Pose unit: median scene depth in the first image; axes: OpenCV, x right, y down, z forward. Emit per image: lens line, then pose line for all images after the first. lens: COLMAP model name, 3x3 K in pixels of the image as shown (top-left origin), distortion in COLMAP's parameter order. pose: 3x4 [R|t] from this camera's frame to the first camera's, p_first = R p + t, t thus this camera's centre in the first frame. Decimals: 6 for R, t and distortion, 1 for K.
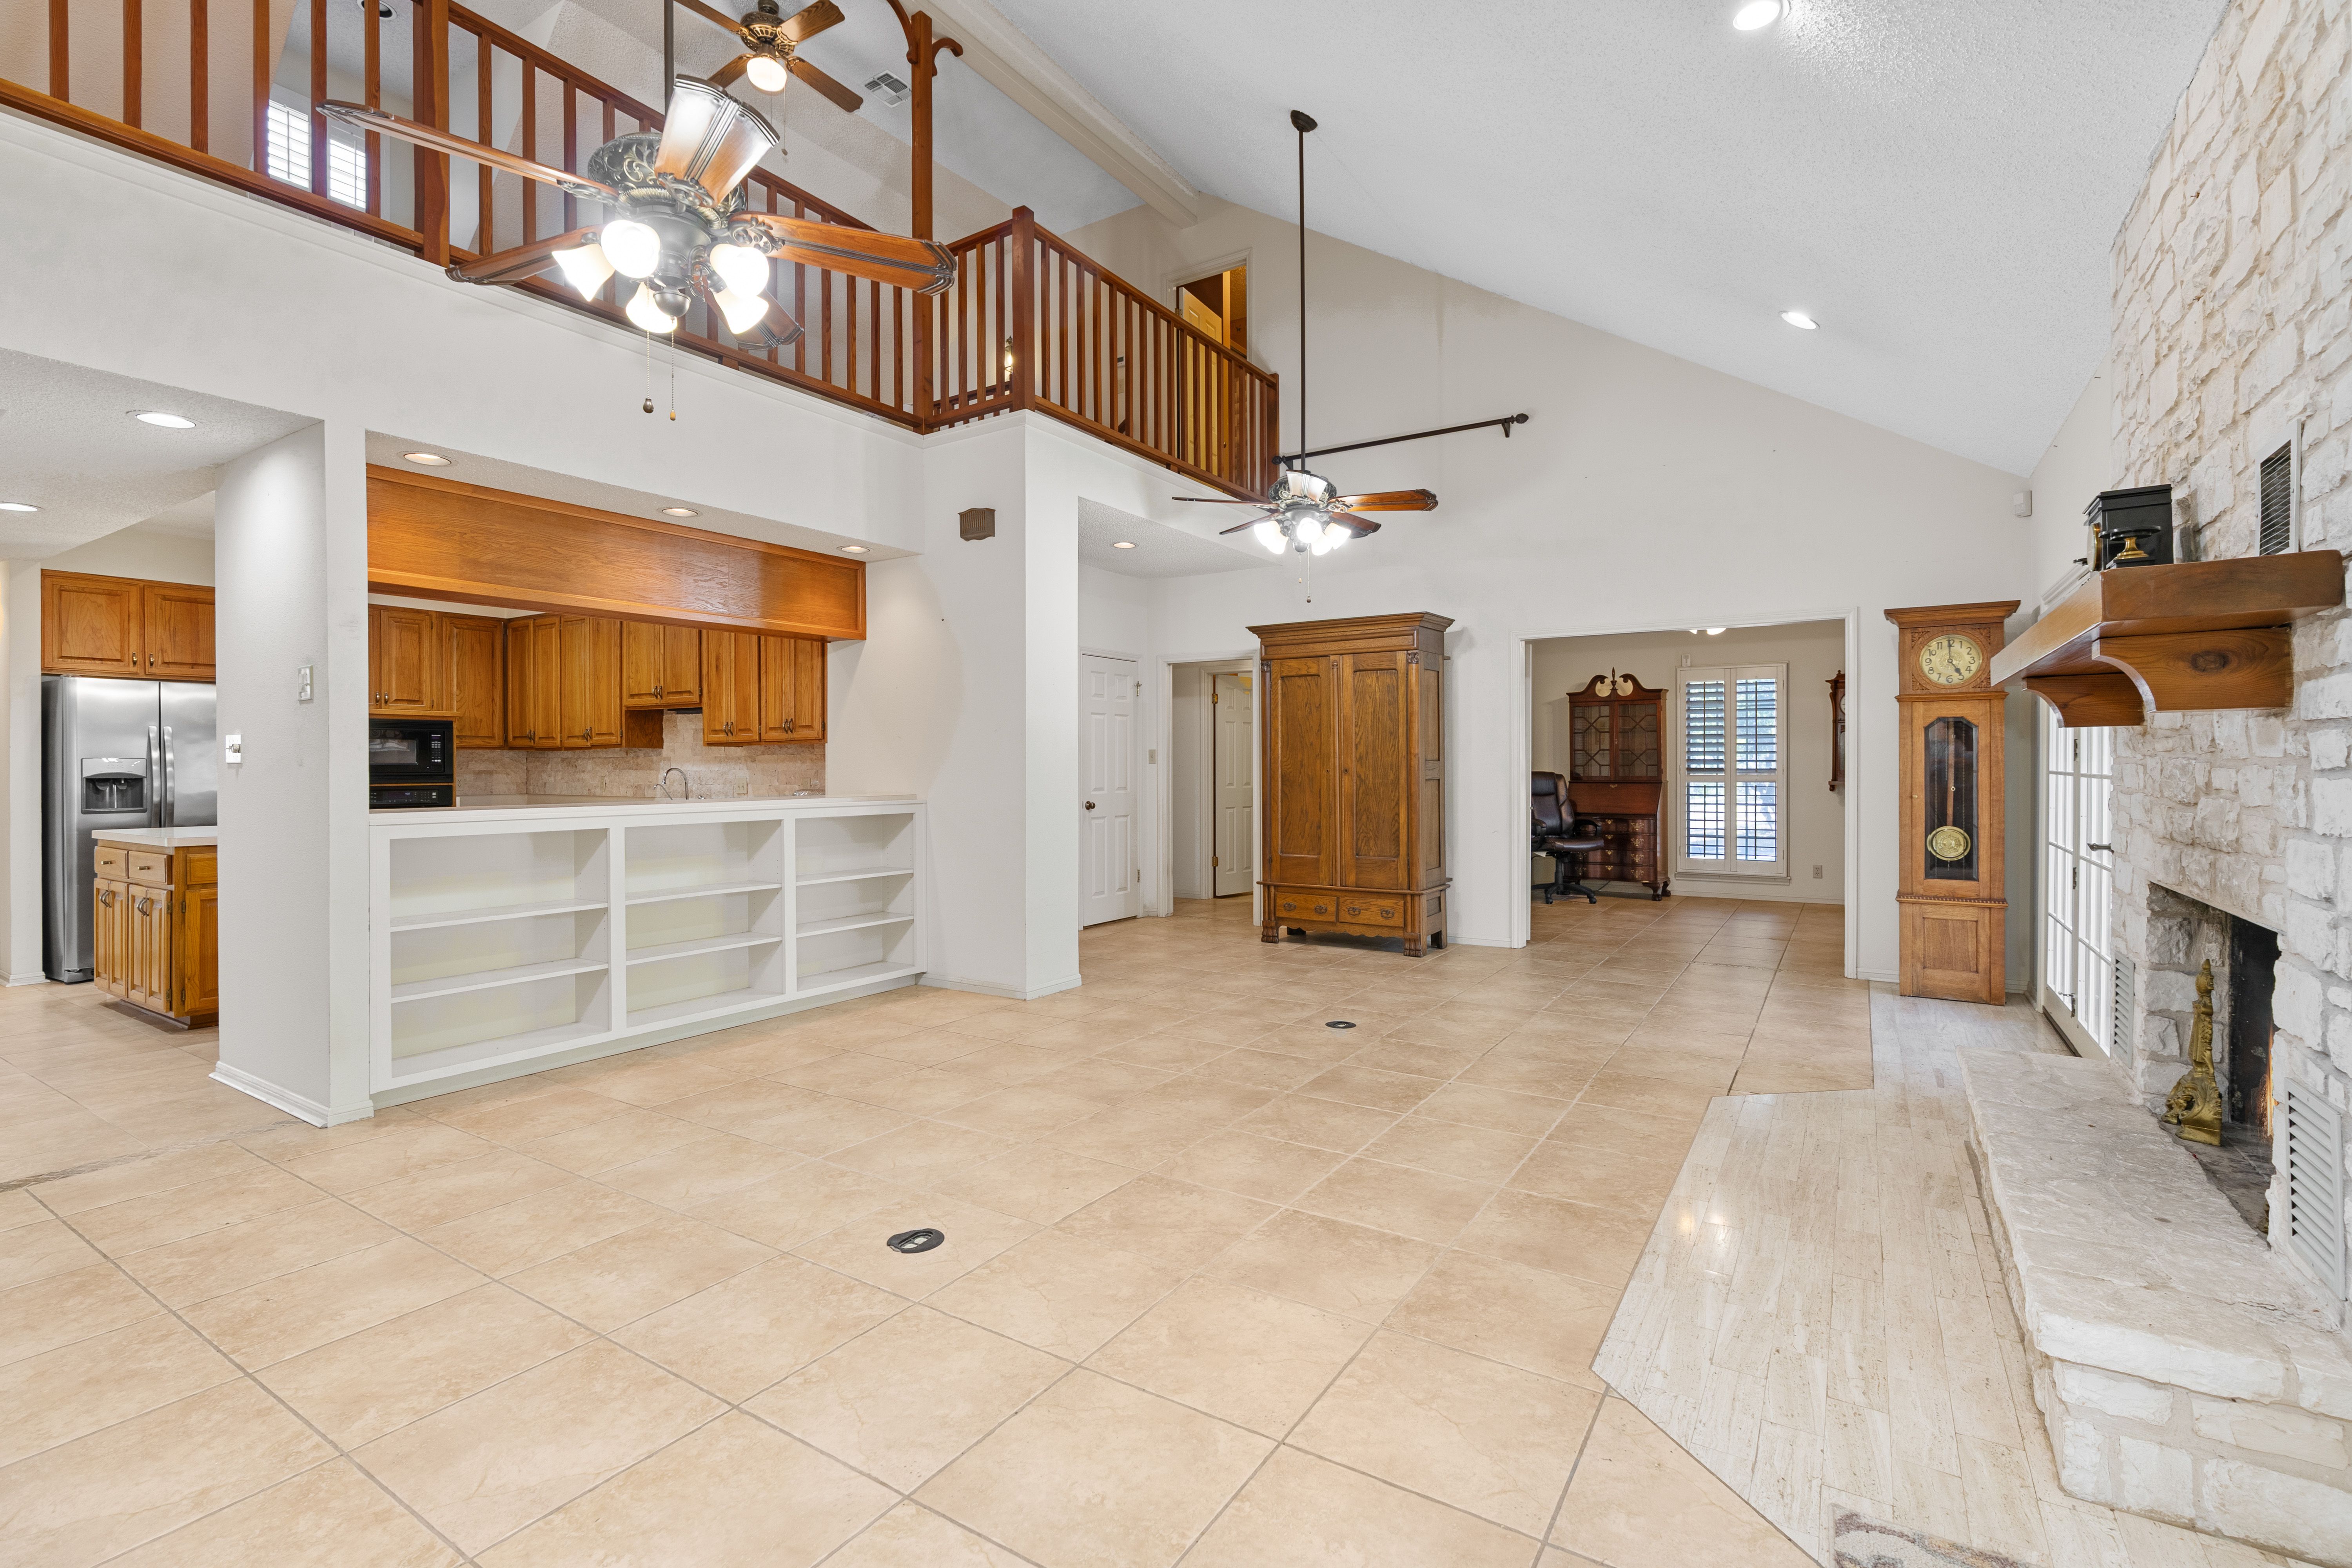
lens RADIAL K [[1068.1, 0, 1177.2], [0, 1068.1, 768.7], [0, 0, 1]] dist [-0.003014, 0.000993]
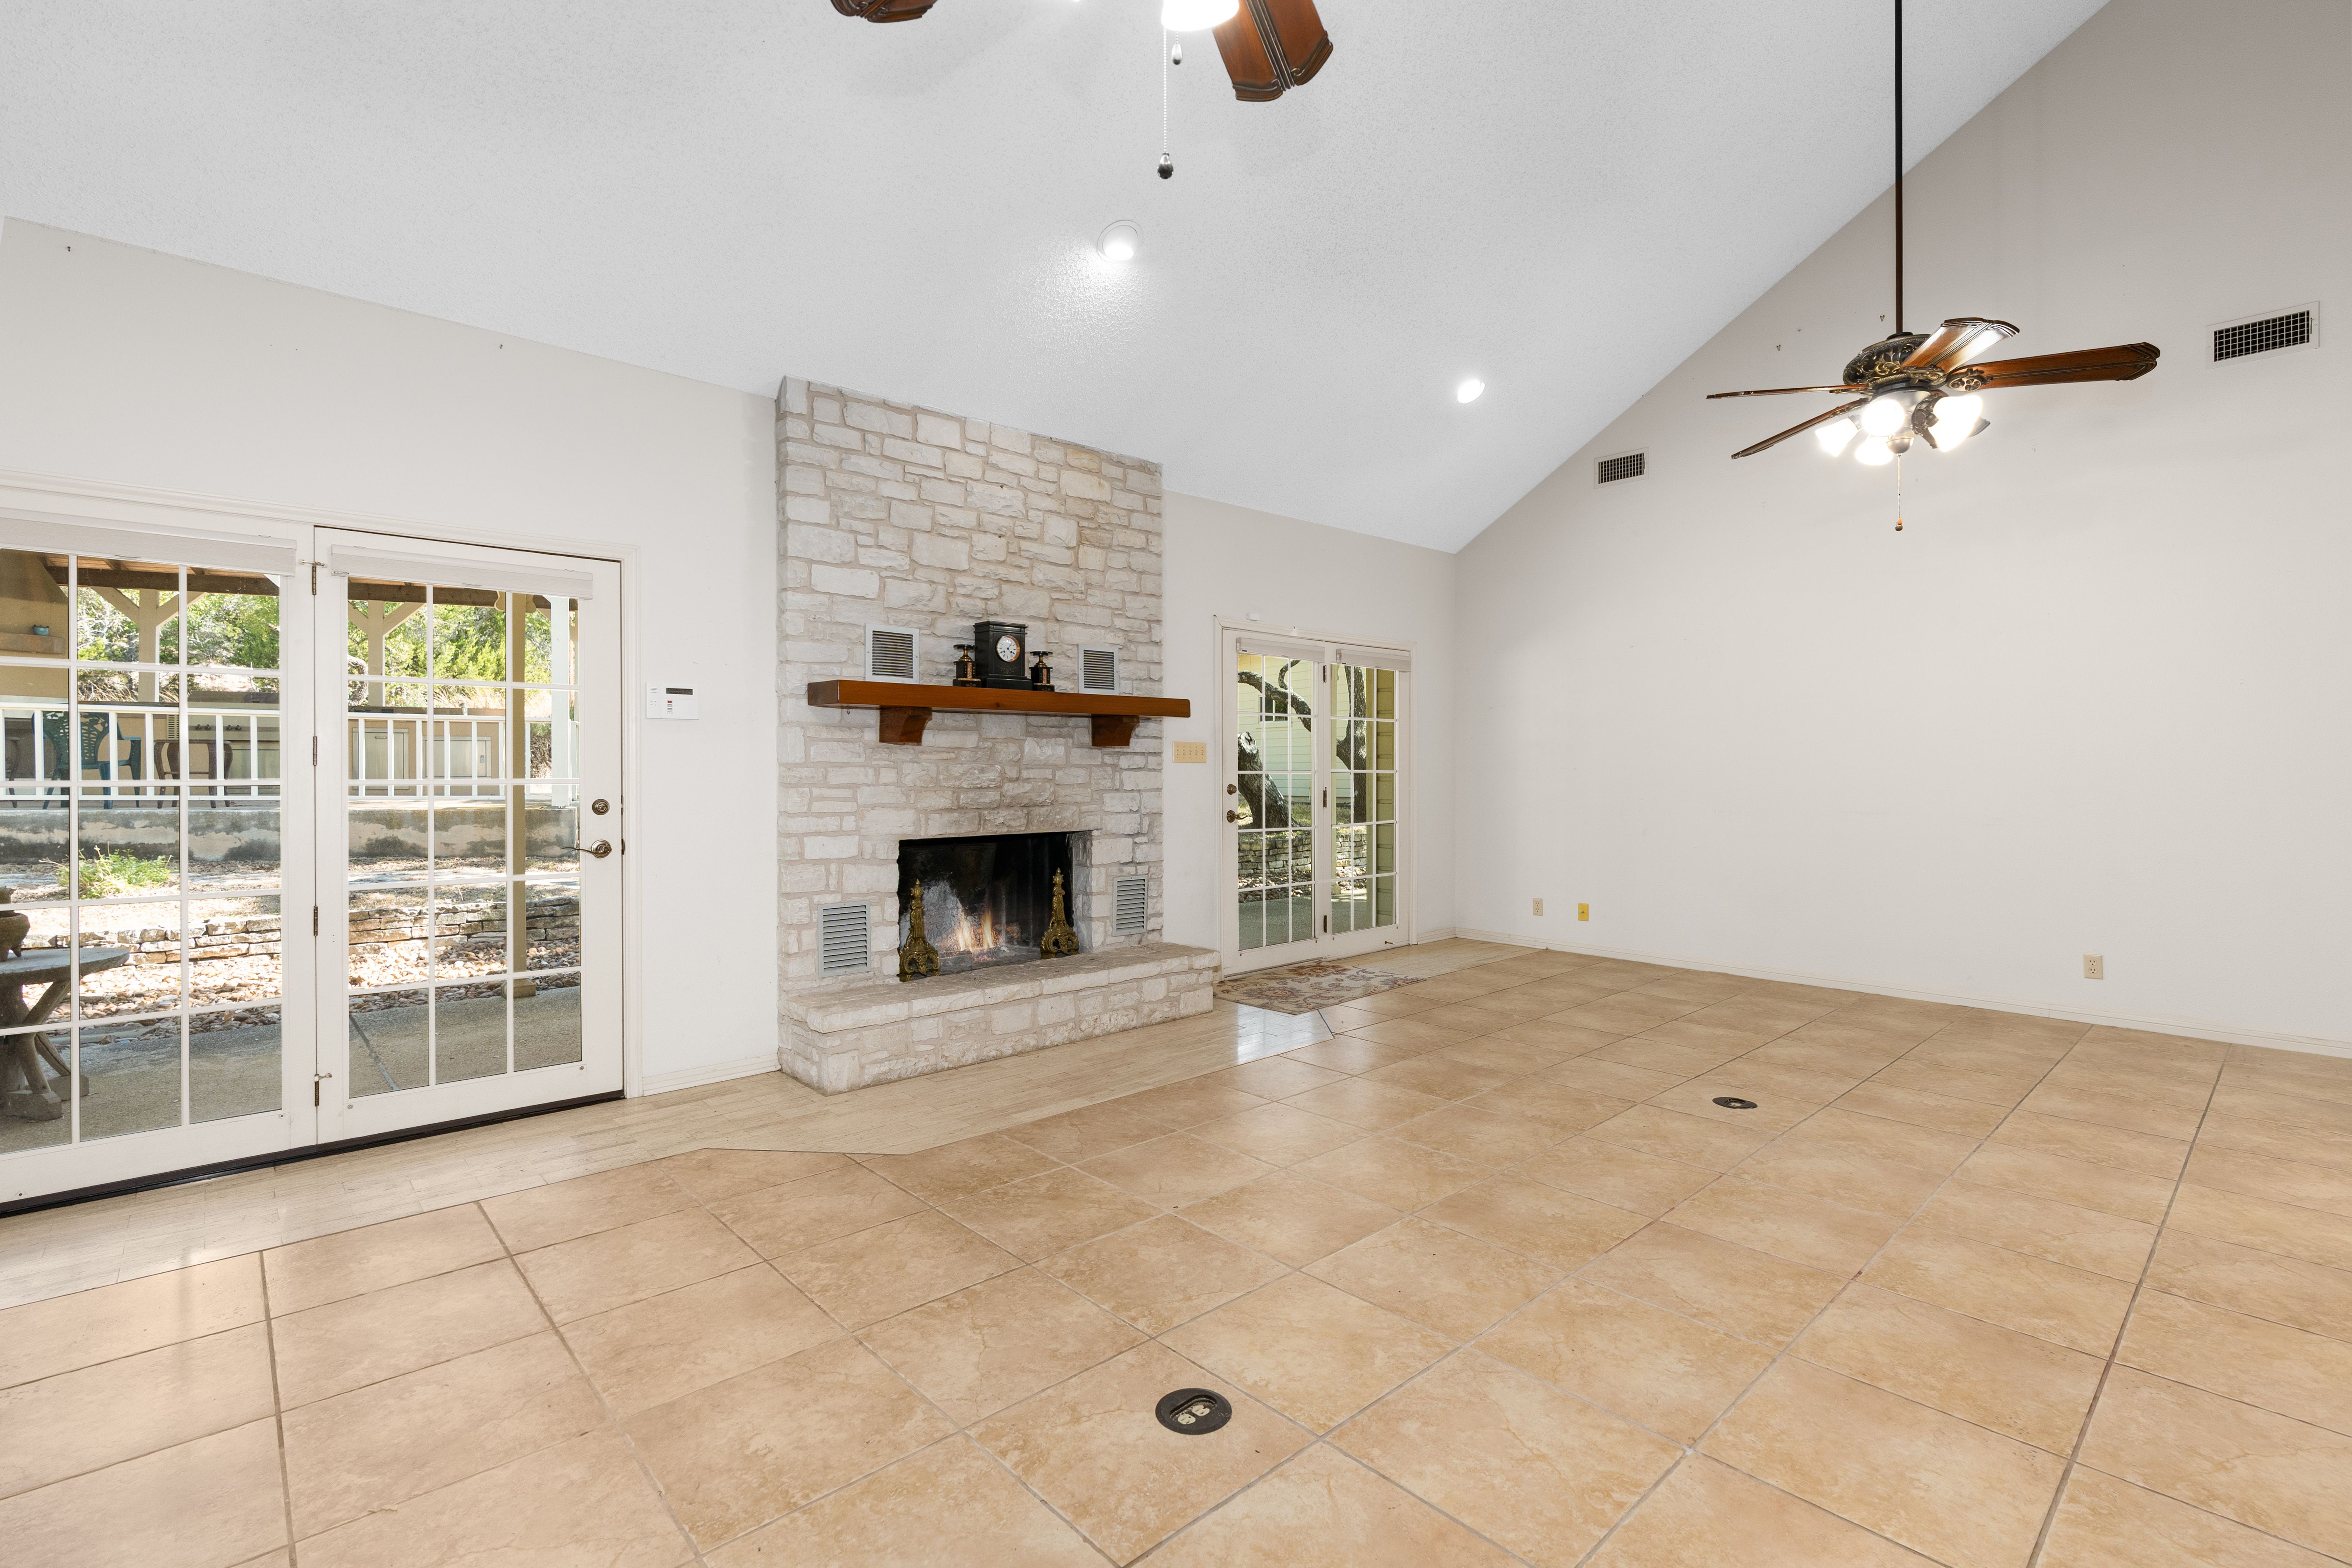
lens RADIAL K [[1067.9, 0, 1176.7], [0, 1067.9, 774.3], [0, 0, 1]] dist [-0.007311, 0.001044]
pose [[-0.965727, 0.003287, 0.259538, 0.053083], [0.005964, 0.999937, 0.009527, -0.003856], [-0.259490, 0.010748, -0.965686, 1.359551]]
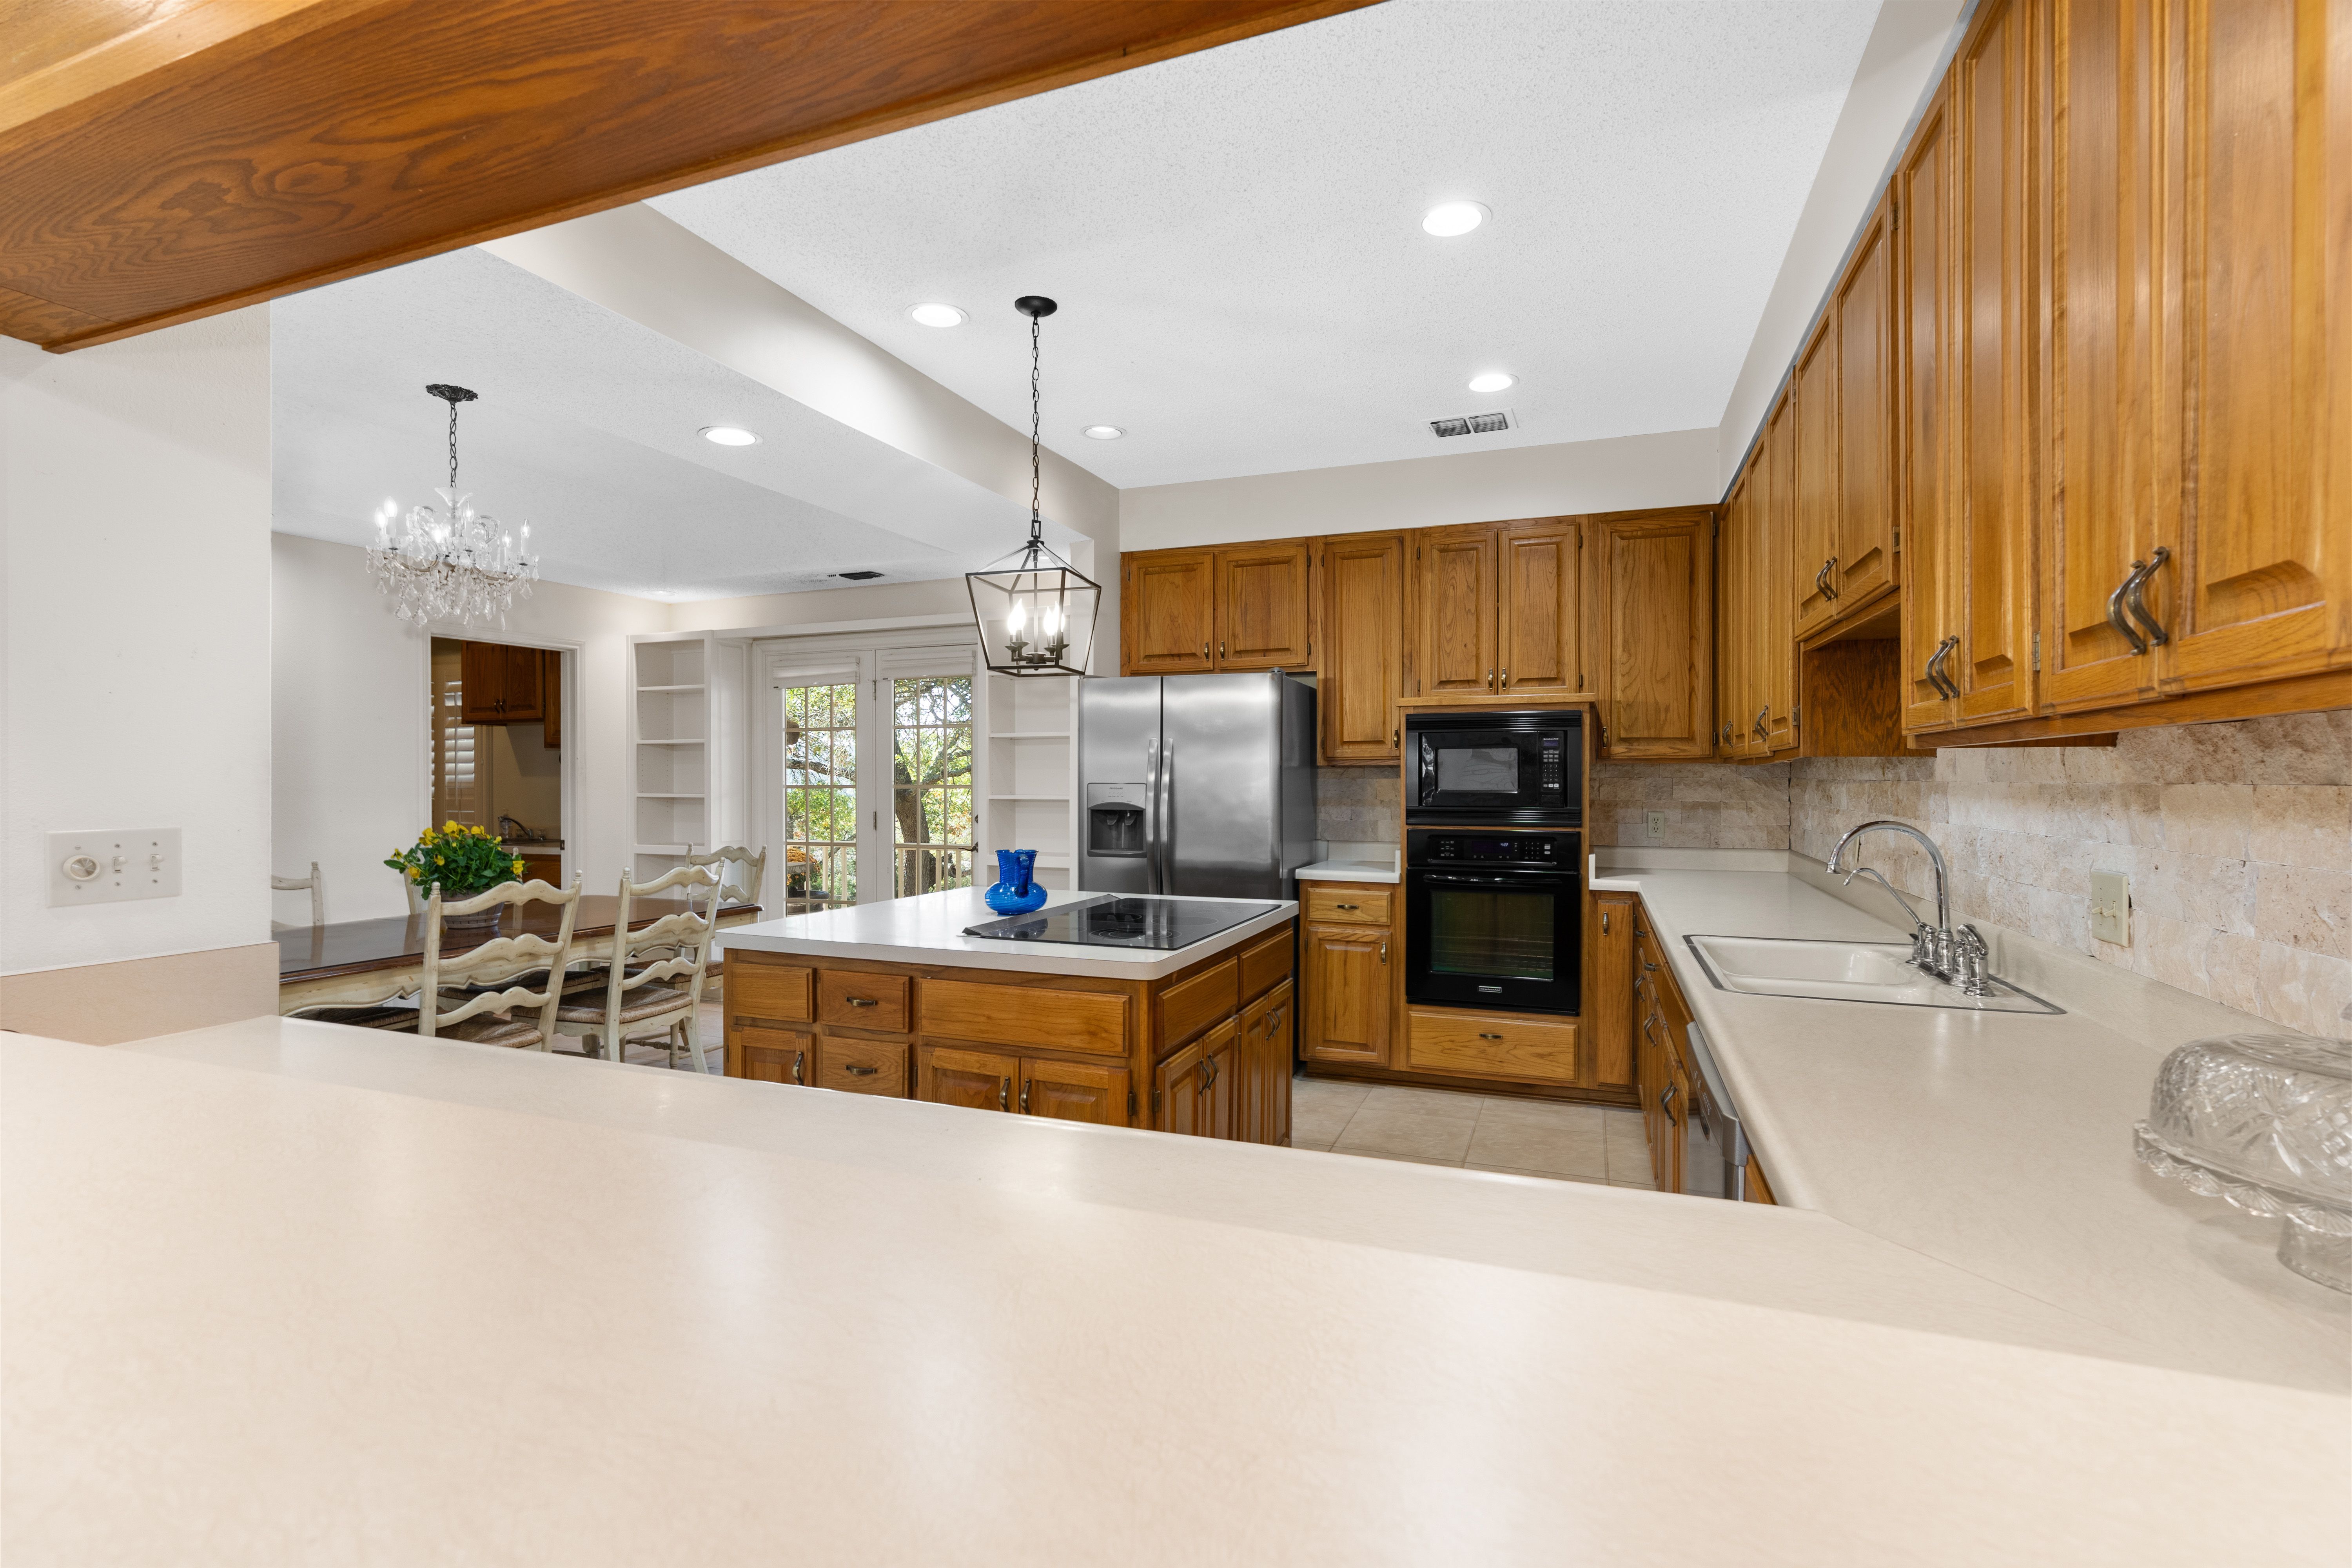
lens RADIAL K [[1055.6, 0, 1192.0], [0, 1055.6, 761.4], [0, 0, 1]] dist [-0.003690, -0.000125]
pose [[0.207949, -0.012380, -0.978061, -0.318950], [-0.003732, 0.999903, -0.013450, -0.018248], [0.978133, 0.006446, 0.207882, 1.077565]]
